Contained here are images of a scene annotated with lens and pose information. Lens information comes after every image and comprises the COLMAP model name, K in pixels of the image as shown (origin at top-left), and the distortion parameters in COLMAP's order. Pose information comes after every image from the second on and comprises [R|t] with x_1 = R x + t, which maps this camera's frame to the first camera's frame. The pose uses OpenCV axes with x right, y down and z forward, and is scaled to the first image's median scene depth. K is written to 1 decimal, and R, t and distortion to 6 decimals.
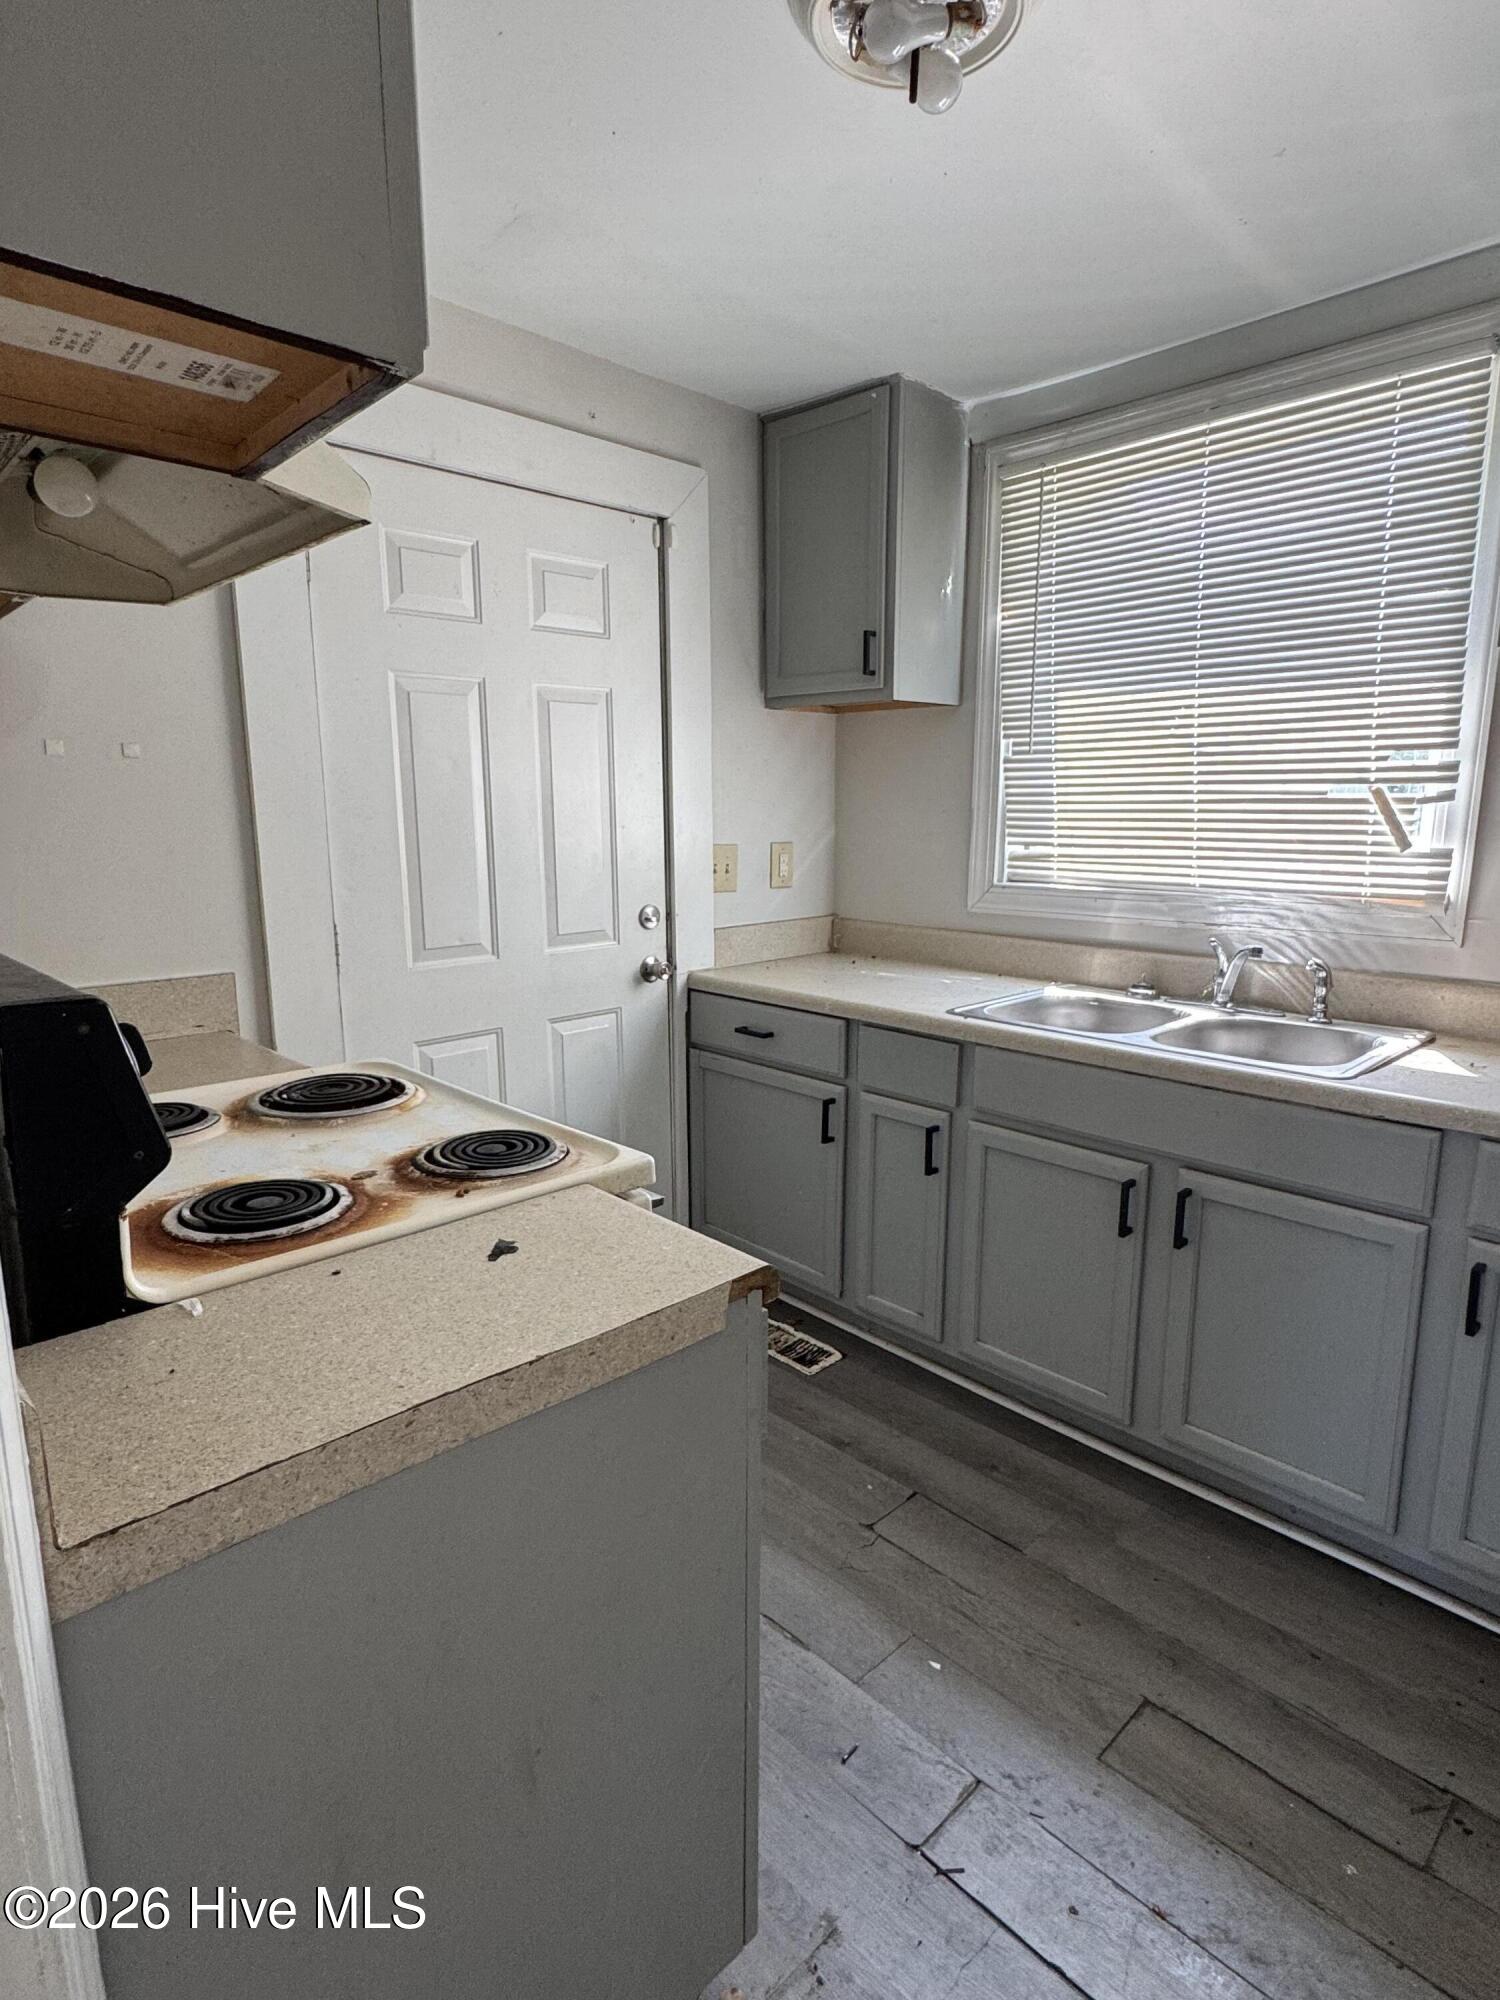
lens RADIAL K [[1063.0, 0, 739.6], [0, 1063.0, 1002.2], [0, 0, 1]] dist [-0.014852, -0.000945]
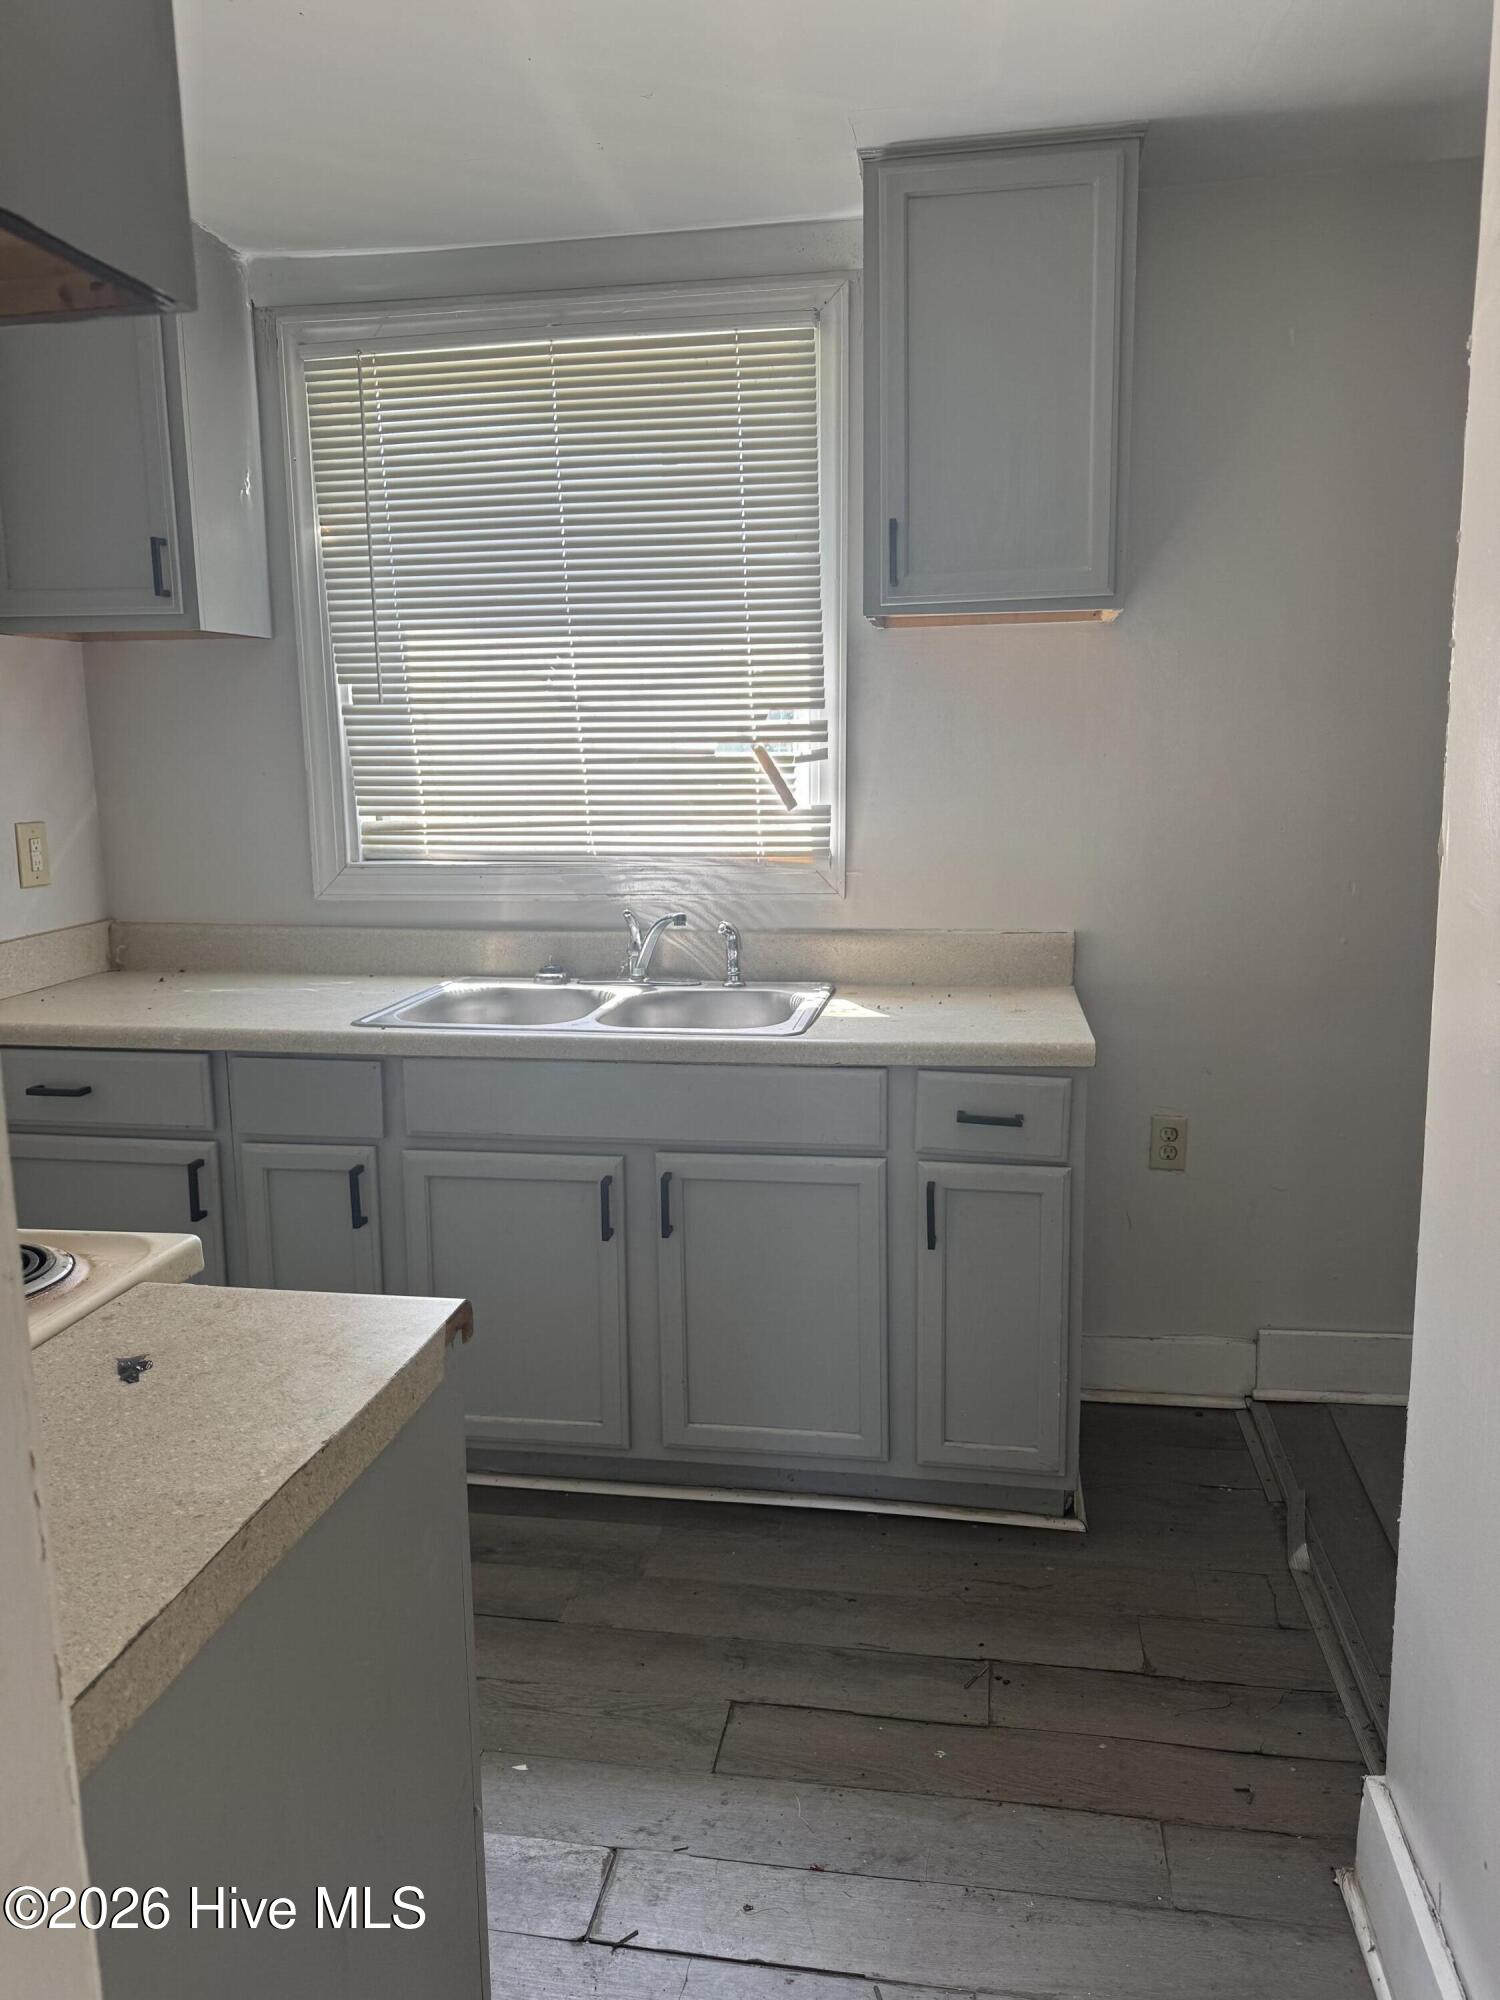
lens RADIAL K [[1425.2, 0, 764.0], [0, 1425.2, 1007.9], [0, 0, 1]] dist [0.061688, -0.123041]
pose [[0.785540, -0.117491, 0.607555, -0.235062], [0.120573, 0.992053, 0.035952, -0.005130], [-0.606951, 0.045013, 0.793463, -0.062491]]
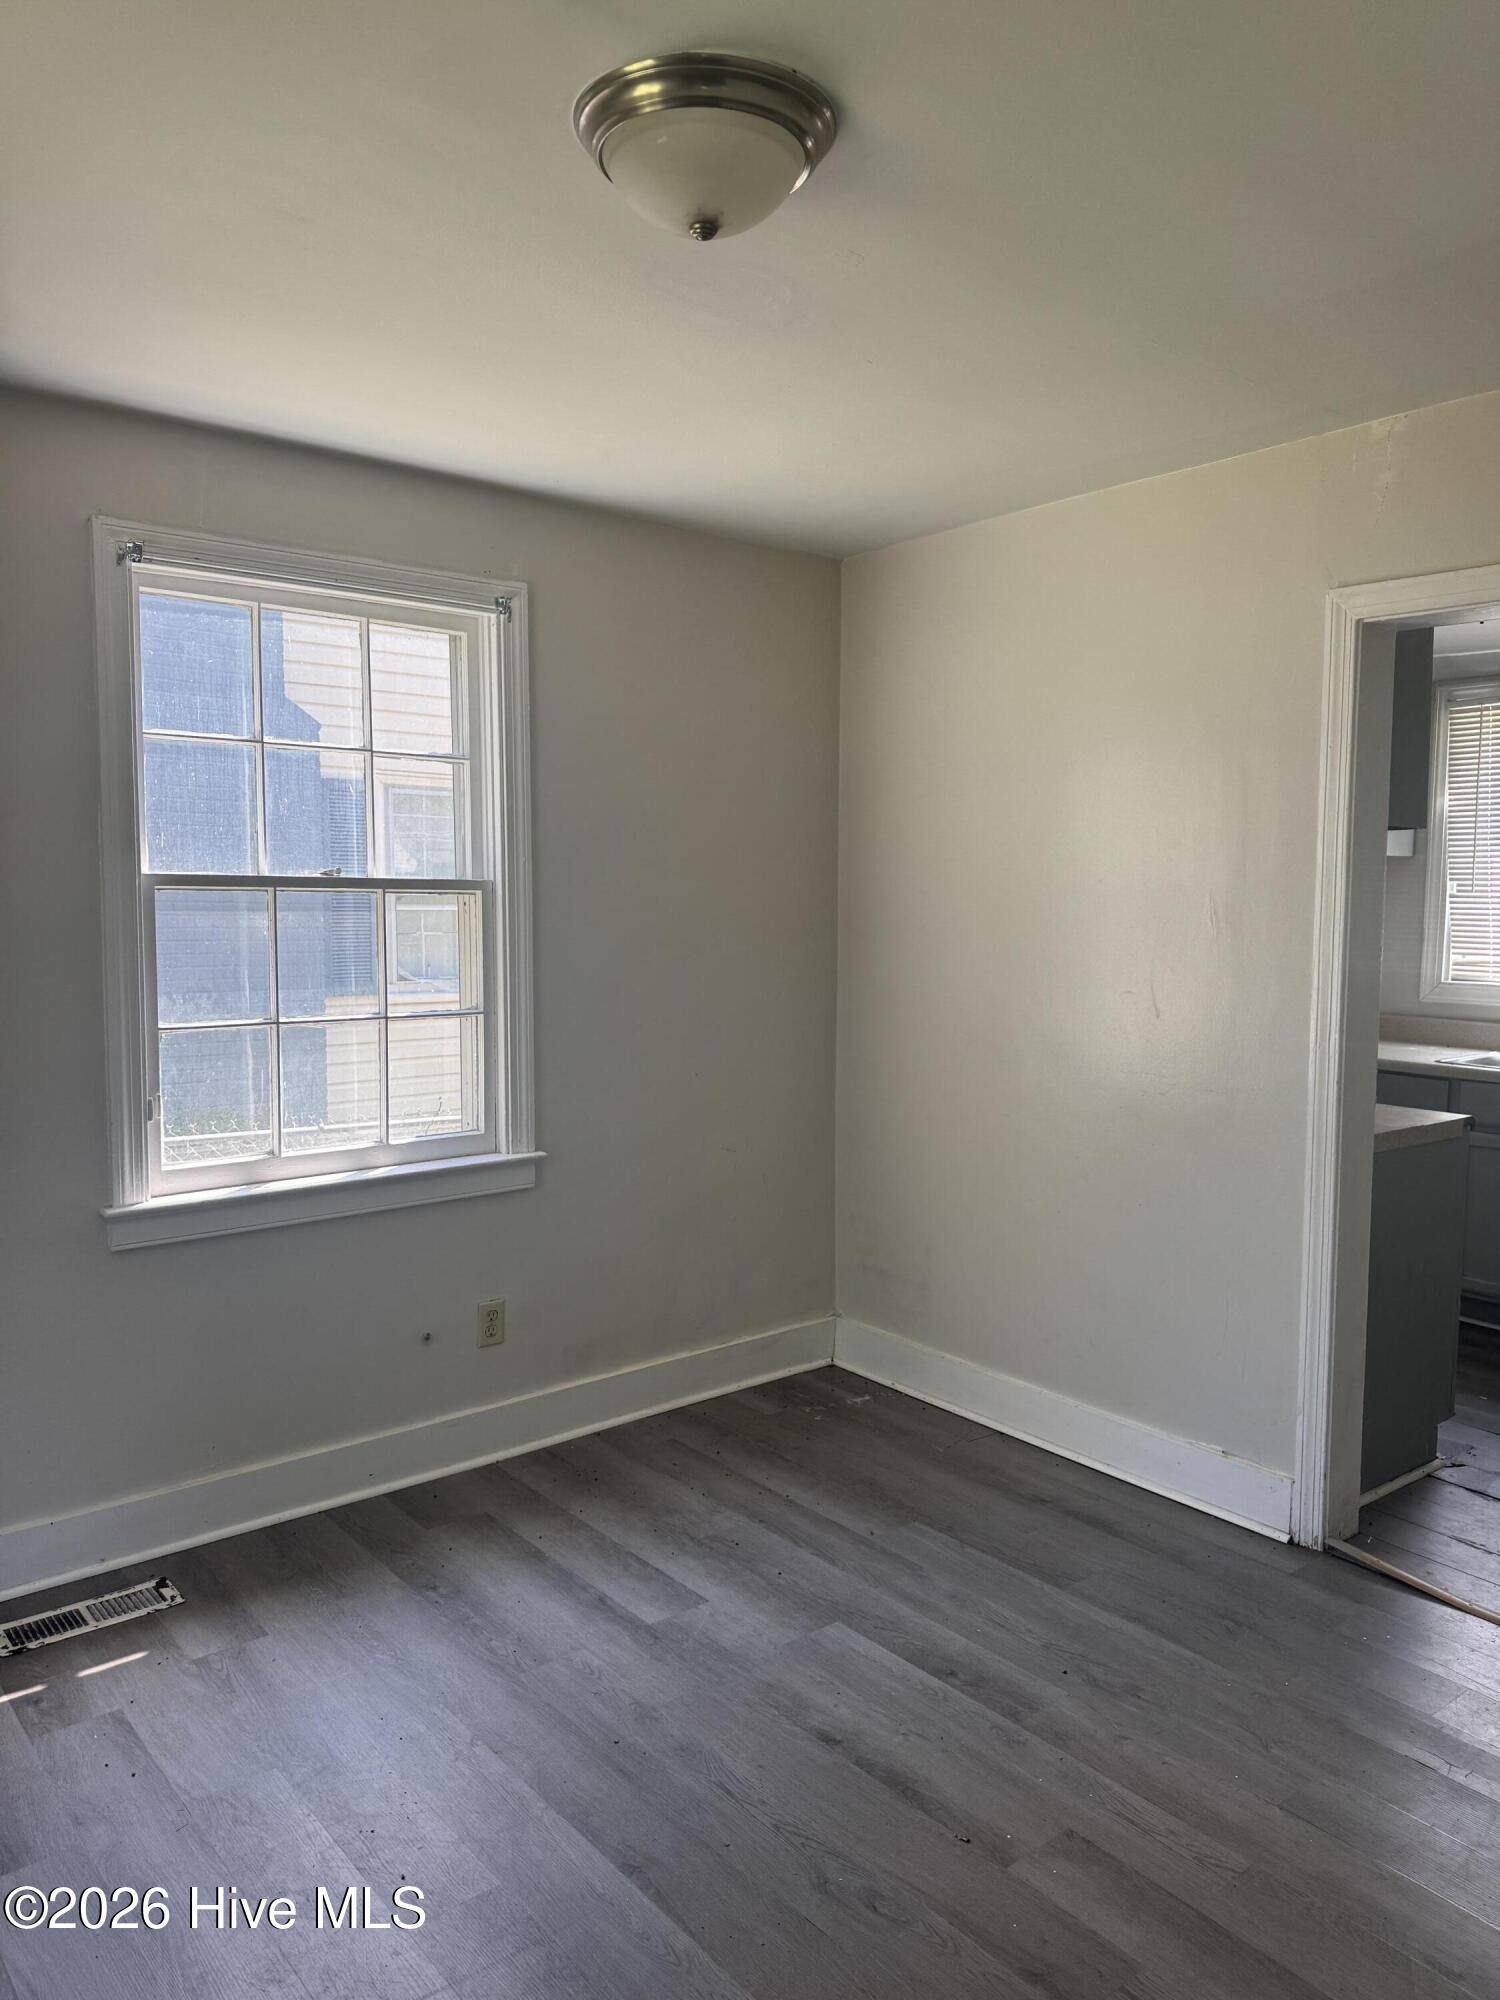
lens RADIAL K [[1425.2, 0, 769.5], [0, 1425.2, 1038.6], [0, 0, 1]] dist [0.061688, -0.123041]
pose [[0.998623, 0.015665, -0.050065, -0.710731], [-0.020113, 0.995774, -0.089610, 0.196017], [0.048450, 0.090494, 0.994718, -1.198901]]
